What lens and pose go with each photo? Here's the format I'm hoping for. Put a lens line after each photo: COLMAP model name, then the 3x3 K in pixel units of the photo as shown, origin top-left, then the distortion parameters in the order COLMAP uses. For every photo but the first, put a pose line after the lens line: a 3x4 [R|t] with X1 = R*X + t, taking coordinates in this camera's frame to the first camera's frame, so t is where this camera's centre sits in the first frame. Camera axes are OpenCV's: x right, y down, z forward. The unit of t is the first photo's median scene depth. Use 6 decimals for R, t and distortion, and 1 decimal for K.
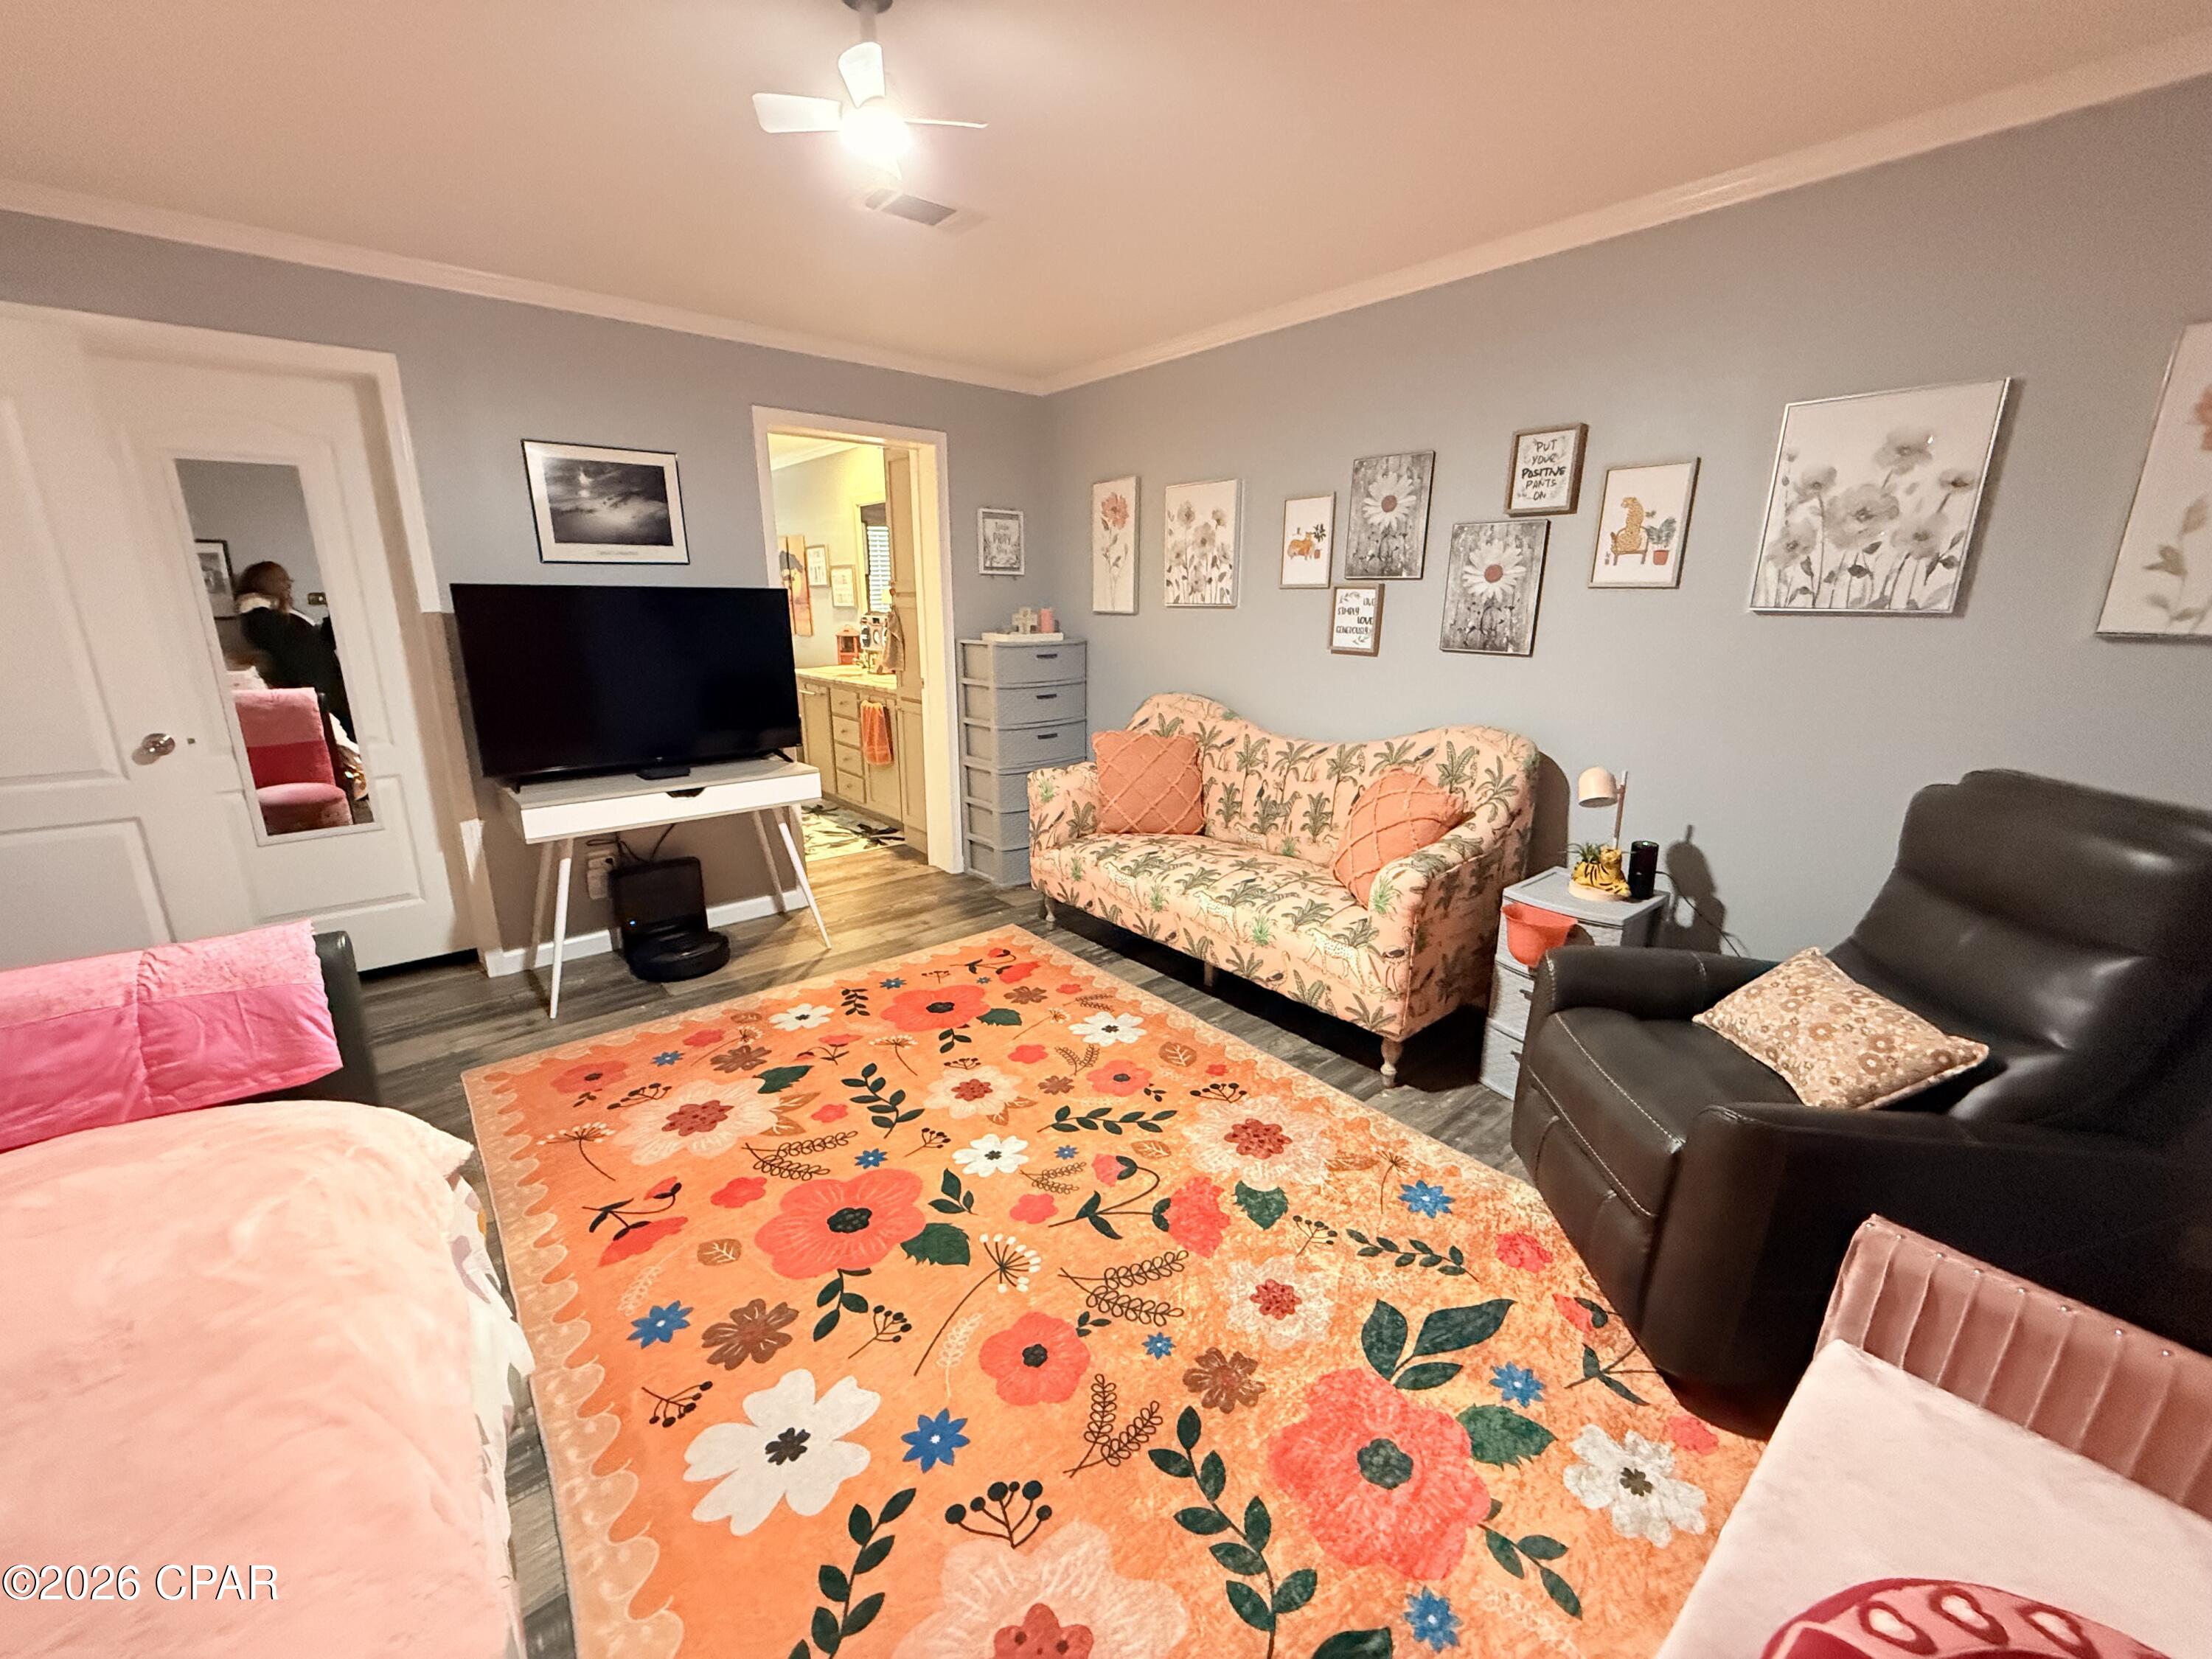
lens RADIAL K [[879.8, 0, 1099.5], [0, 879.8, 828.7], [0, 0, 1]] dist [-0.002165, -0.000399]
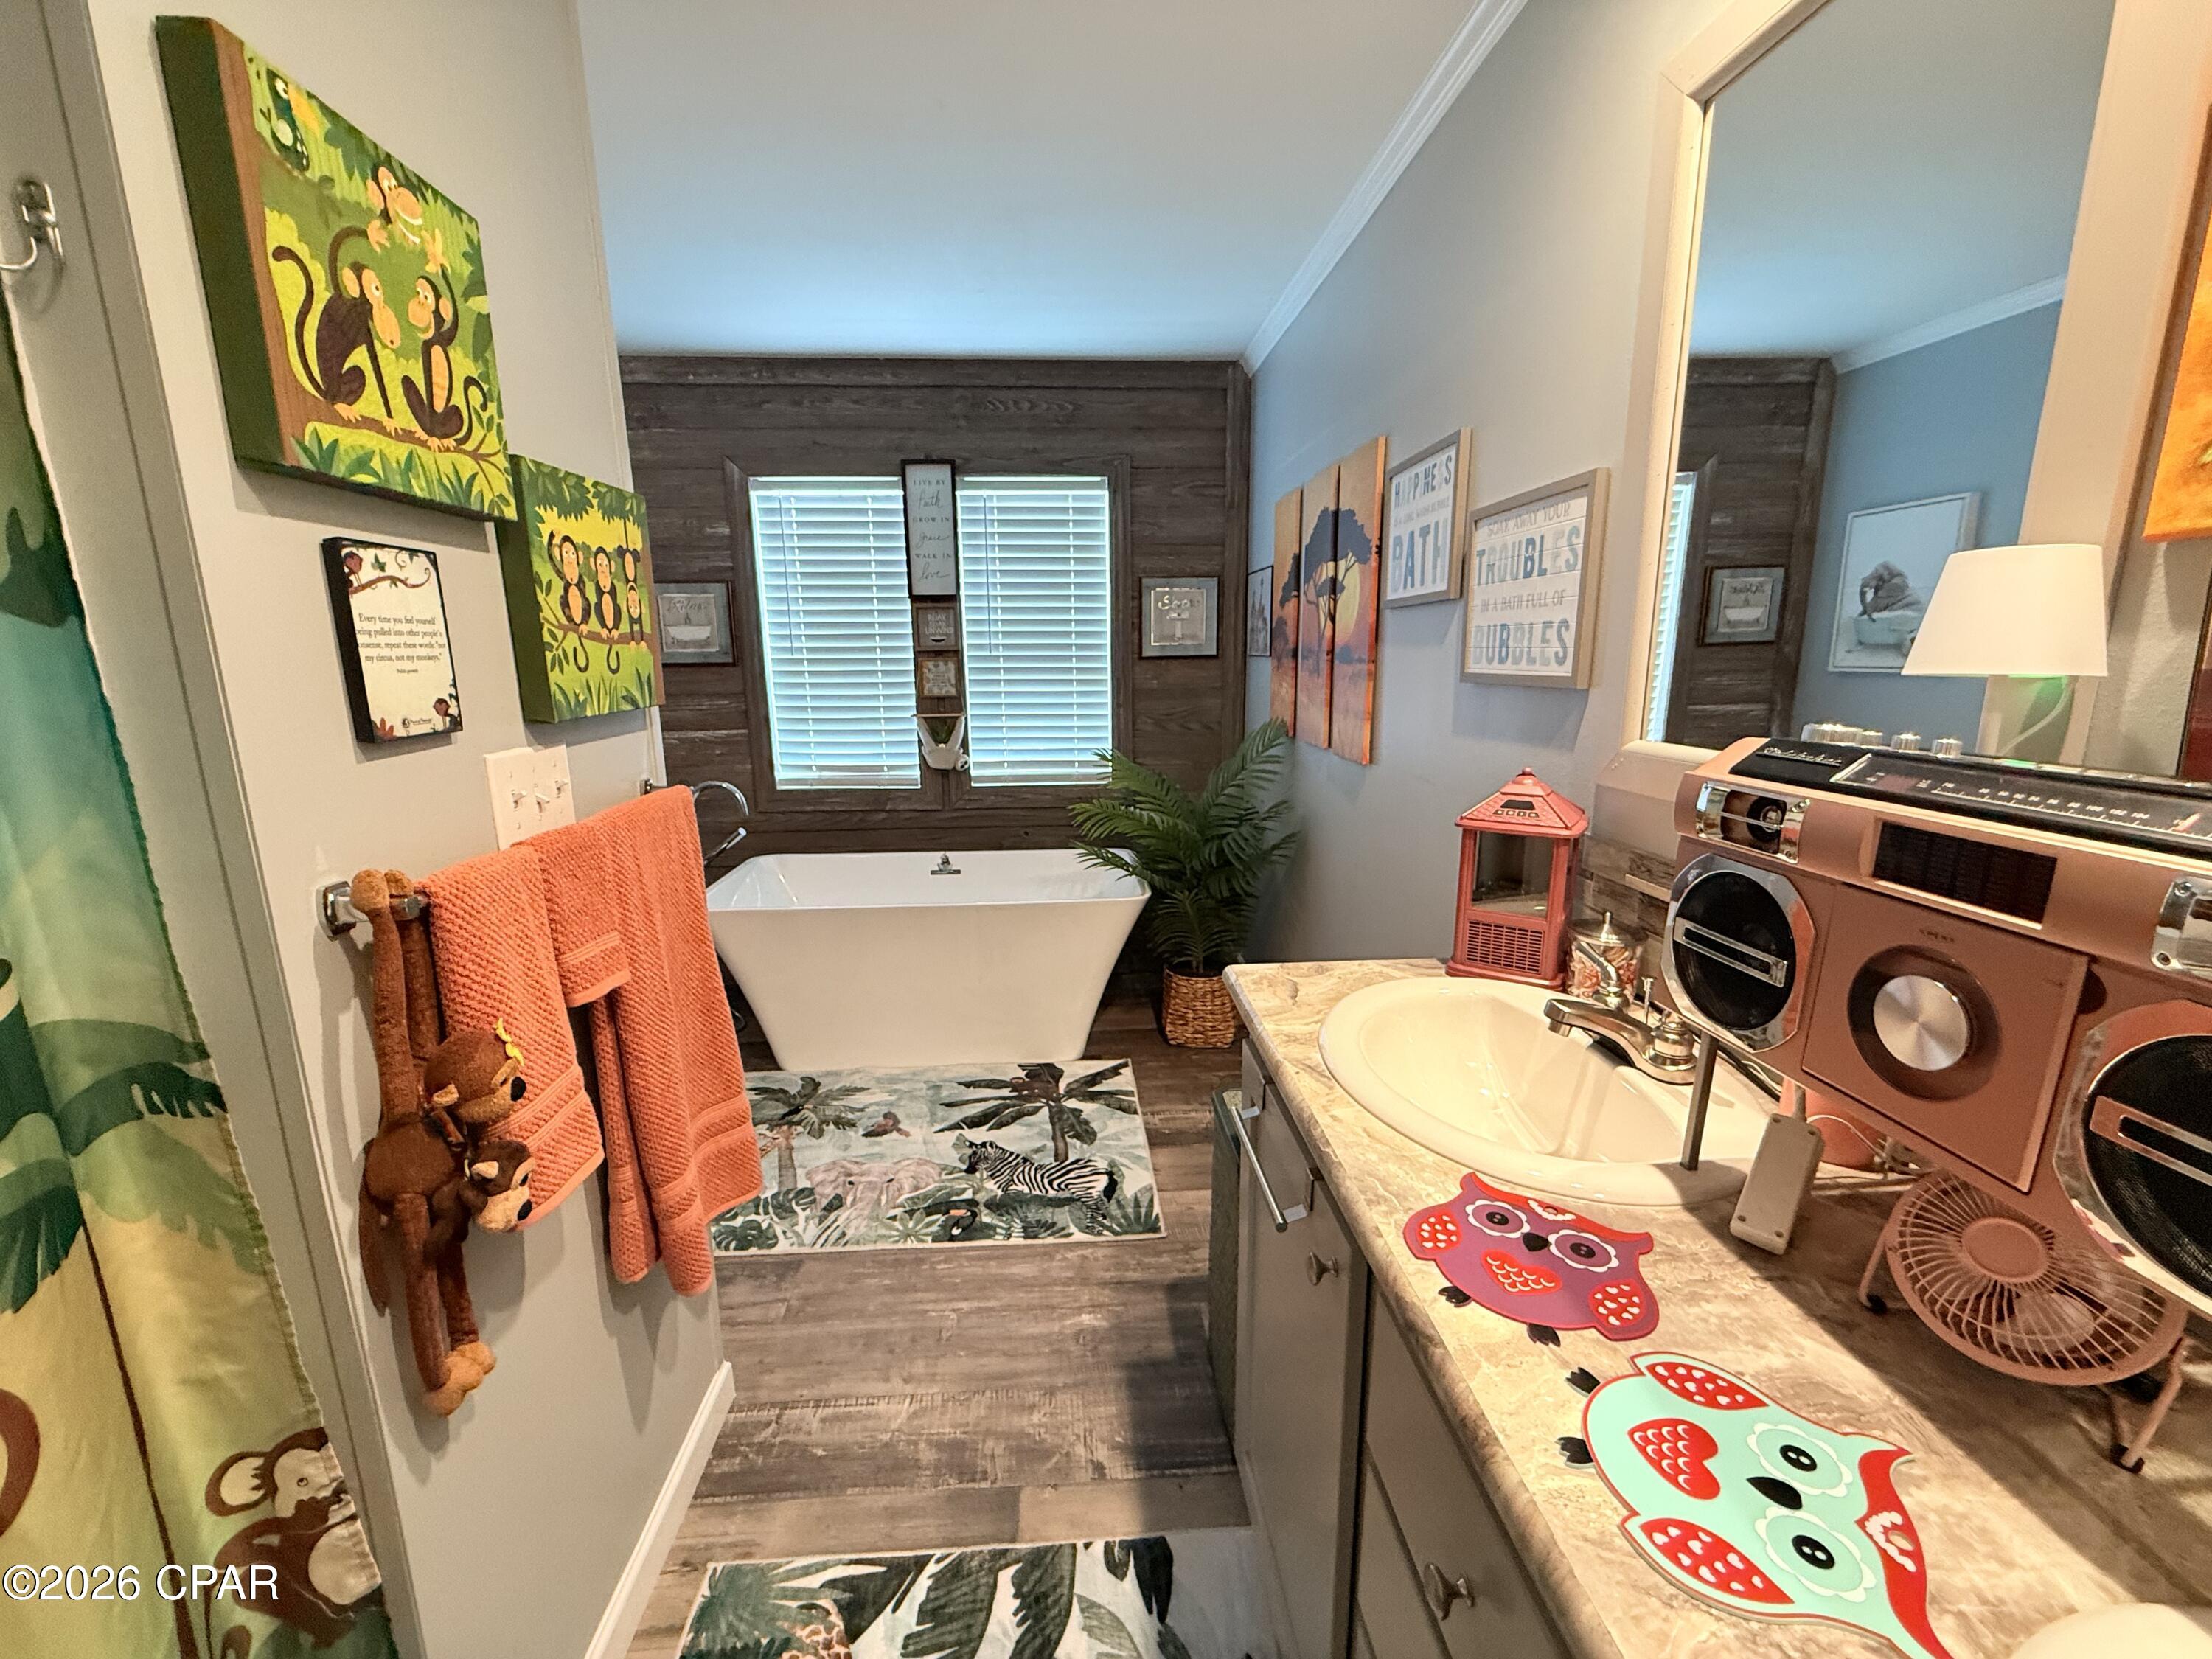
lens RADIAL K [[879.8, 0, 1099.5], [0, 879.8, 828.7], [0, 0, 1]] dist [-0.002165, -0.000399]
pose [[0.797929, 0.102551, -0.593963, -0.596773], [-0.132603, 0.991144, -0.007013, -0.498995], [0.587984, 0.084358, 0.804462, 1.906320]]
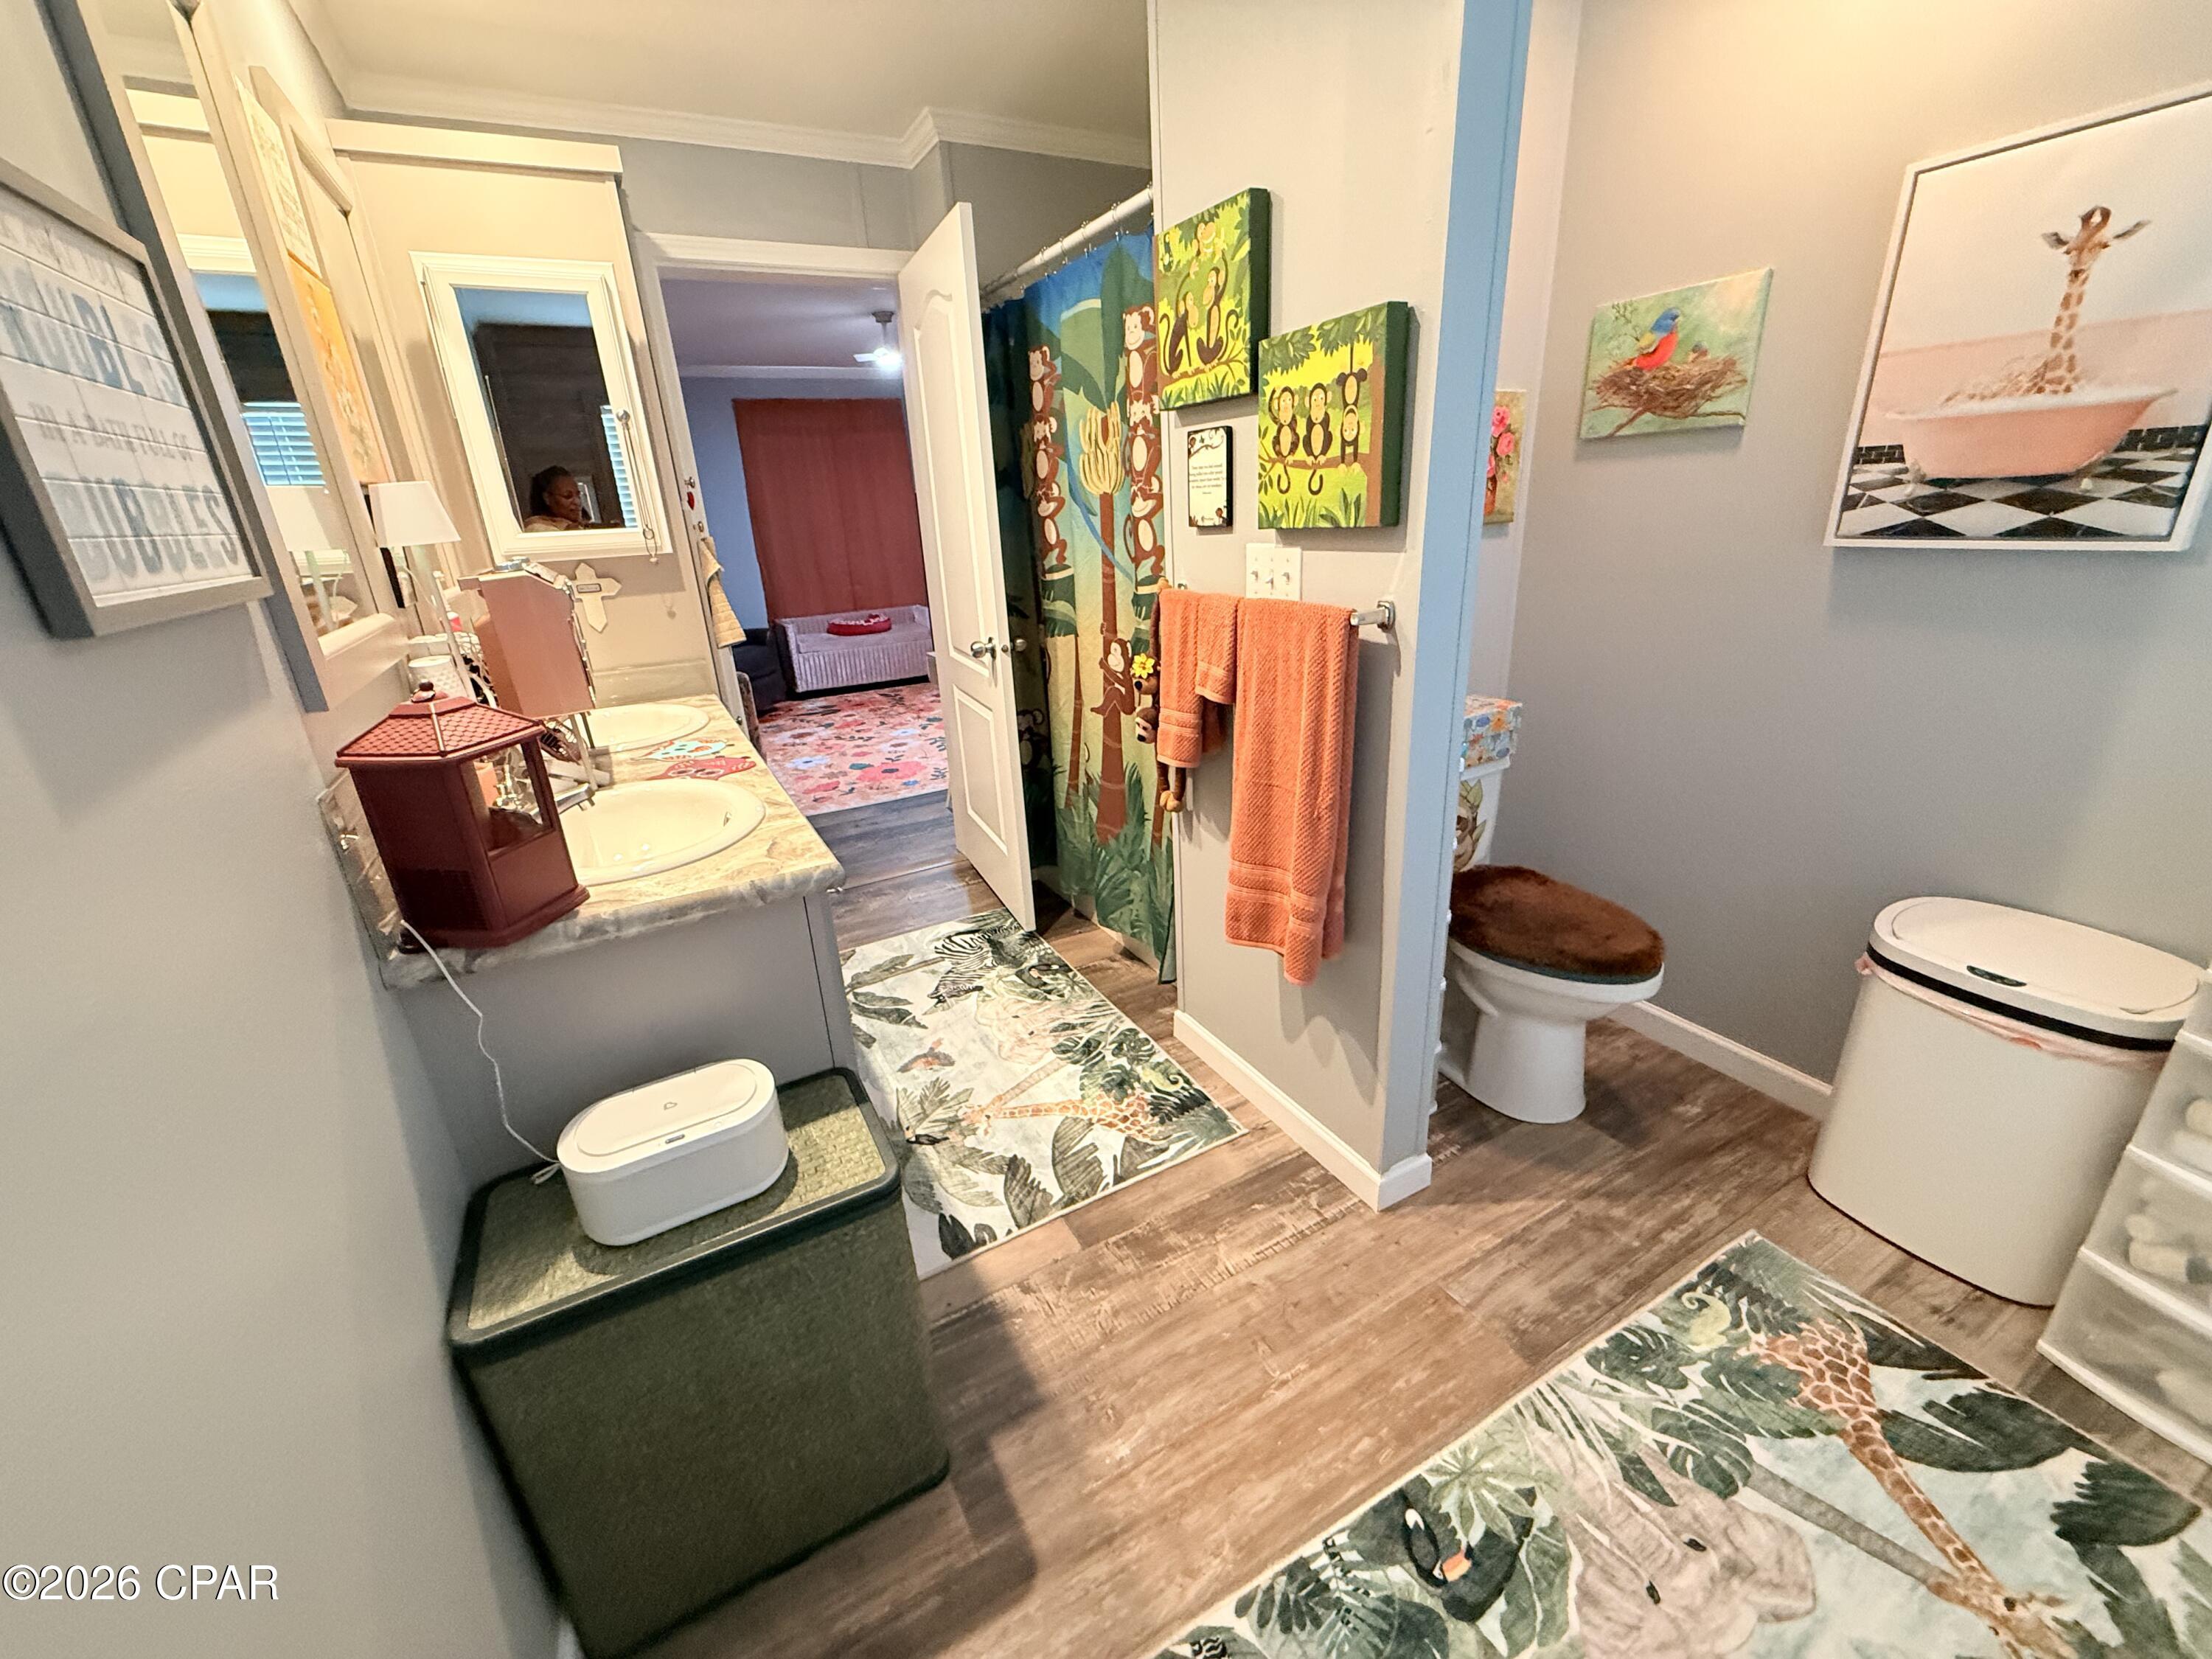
lens RADIAL K [[879.8, 0, 1099.5], [0, 879.8, 828.7], [0, 0, 1]] dist [-0.002165, -0.000399]
pose [[-0.977964, -0.034430, 0.205916, -1.053027], [0.090908, 0.817666, 0.568470, -0.698254], [-0.187943, 0.574662, -0.796518, 2.684633]]
